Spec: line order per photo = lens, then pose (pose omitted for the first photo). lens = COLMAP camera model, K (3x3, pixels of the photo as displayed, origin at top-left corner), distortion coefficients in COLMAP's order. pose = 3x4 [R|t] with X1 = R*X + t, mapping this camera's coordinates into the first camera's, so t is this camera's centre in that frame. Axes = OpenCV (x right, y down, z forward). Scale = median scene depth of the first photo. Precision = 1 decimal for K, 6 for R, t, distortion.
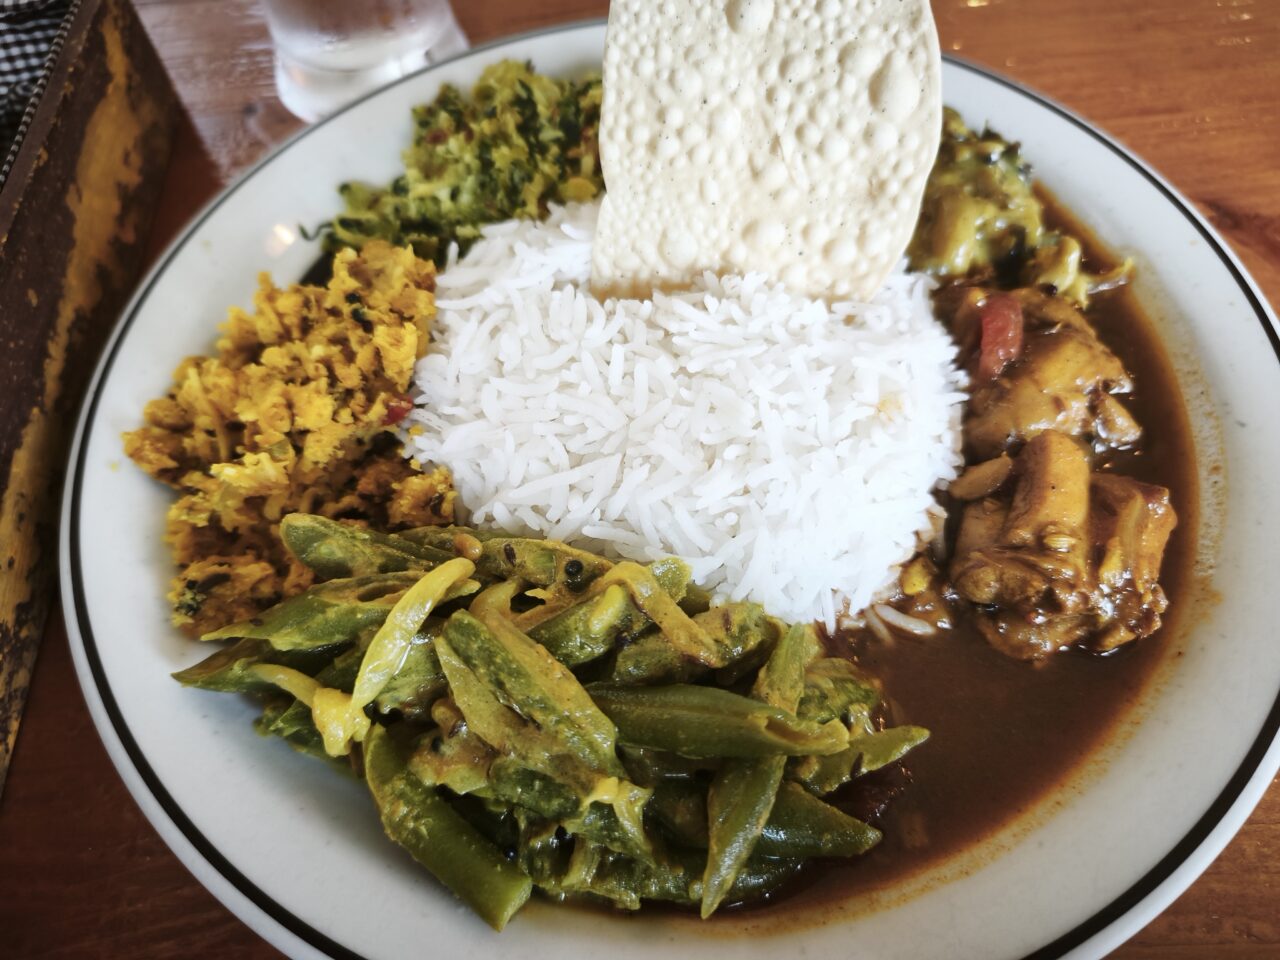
lens RADIAL K [[881.5, 0, 640.0], [0, 881.5, 480.0], [0, 0, 1]] dist [-0.036784, -0.000164]
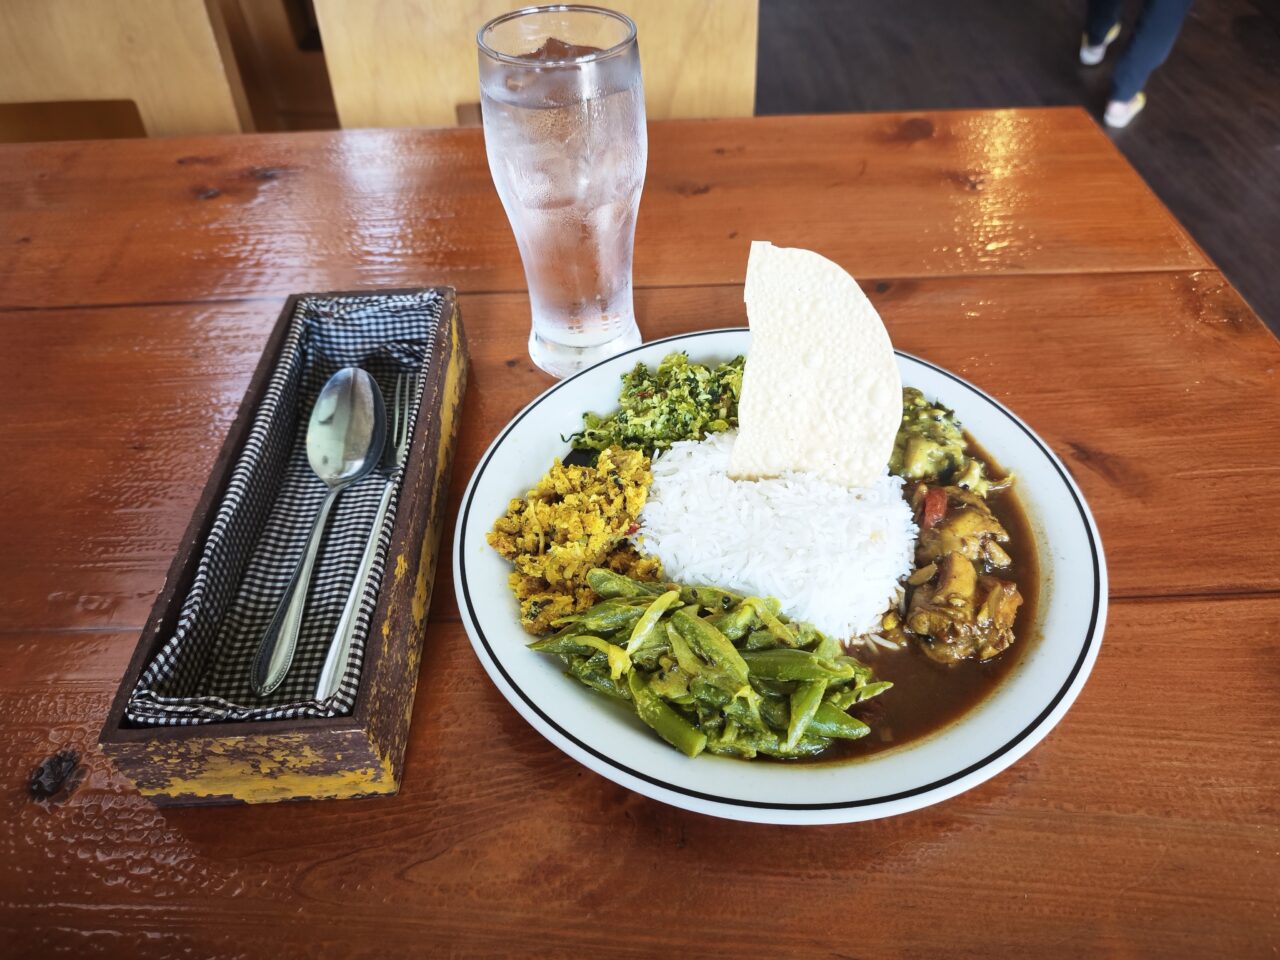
lens RADIAL K [[873.9, 0, 640.0], [0, 873.9, 480.0], [0, 0, 1]] dist [0.042004, -0.039781]
pose [[0.997894, 0.051723, -0.039148, -0.199861], [-0.059033, 0.974262, -0.217550, 0.268416], [0.026889, 0.219403, 0.975264, -1.066446]]
